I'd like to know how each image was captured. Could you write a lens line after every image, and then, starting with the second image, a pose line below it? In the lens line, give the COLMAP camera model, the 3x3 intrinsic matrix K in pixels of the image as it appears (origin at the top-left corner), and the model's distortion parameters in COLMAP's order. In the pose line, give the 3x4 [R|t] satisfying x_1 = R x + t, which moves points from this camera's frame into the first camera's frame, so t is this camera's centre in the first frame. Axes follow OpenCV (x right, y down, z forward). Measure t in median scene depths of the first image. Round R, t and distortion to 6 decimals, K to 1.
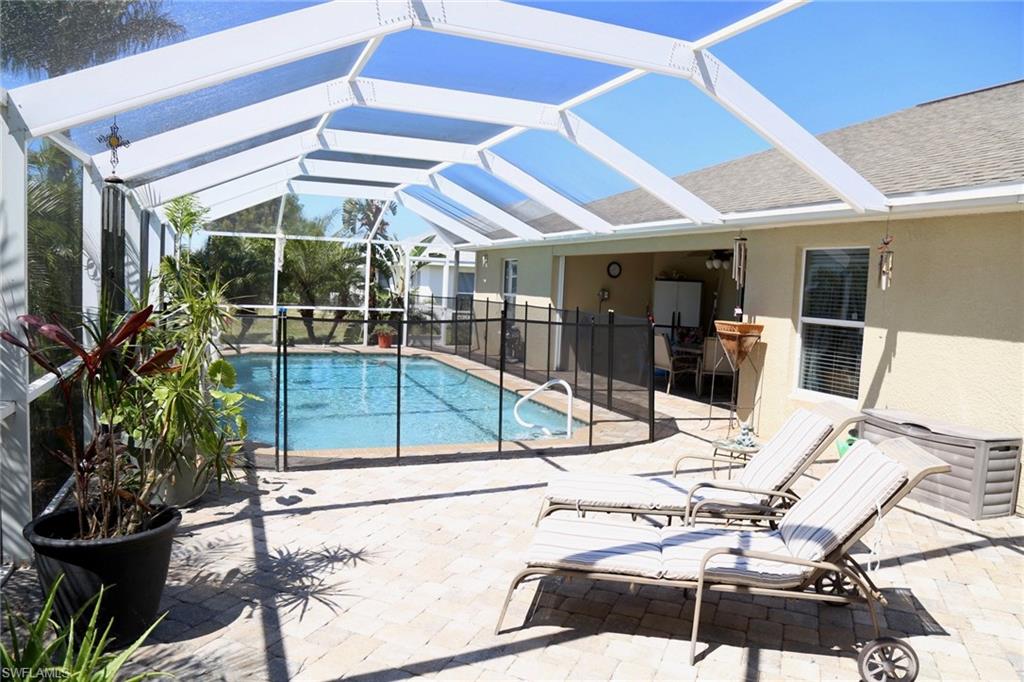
lens RADIAL K [[698.6, 0, 511.4], [0, 698.6, 341.3], [0, 0, 1]] dist [-0.103024, 0.045288]
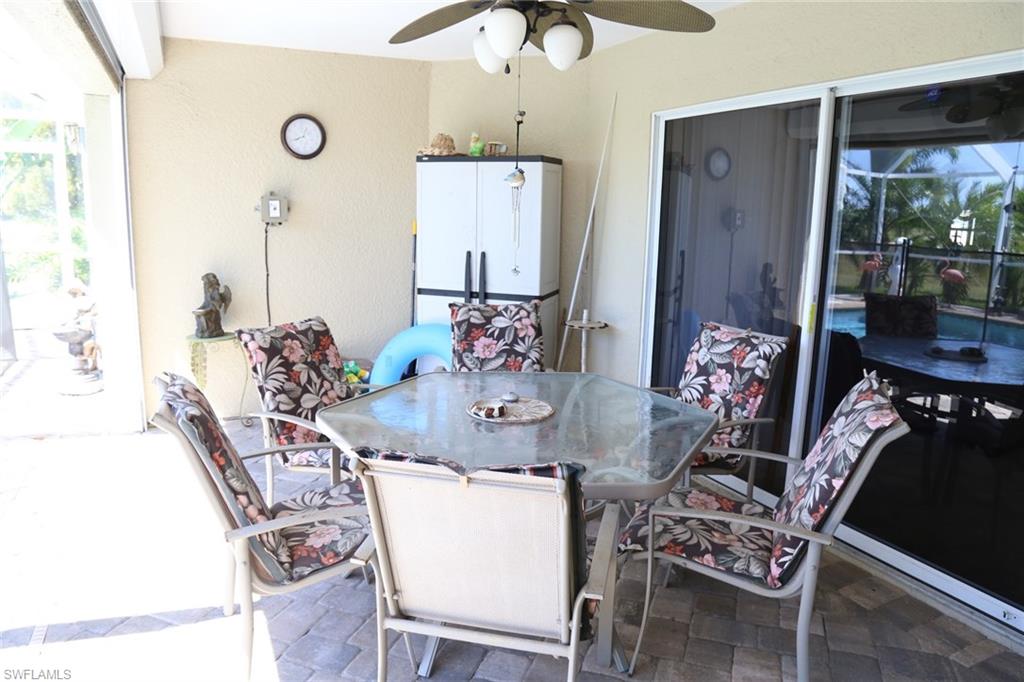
lens RADIAL K [[698.6, 0, 511.7], [0, 698.6, 340.9], [0, 0, 1]] dist [-0.103024, 0.045288]
pose [[0.998524, -0.028891, 0.045984, 0.237979], [0.023695, 0.993673, 0.109784, -0.036144], [-0.048865, -0.108532, 0.992891, 0.650619]]
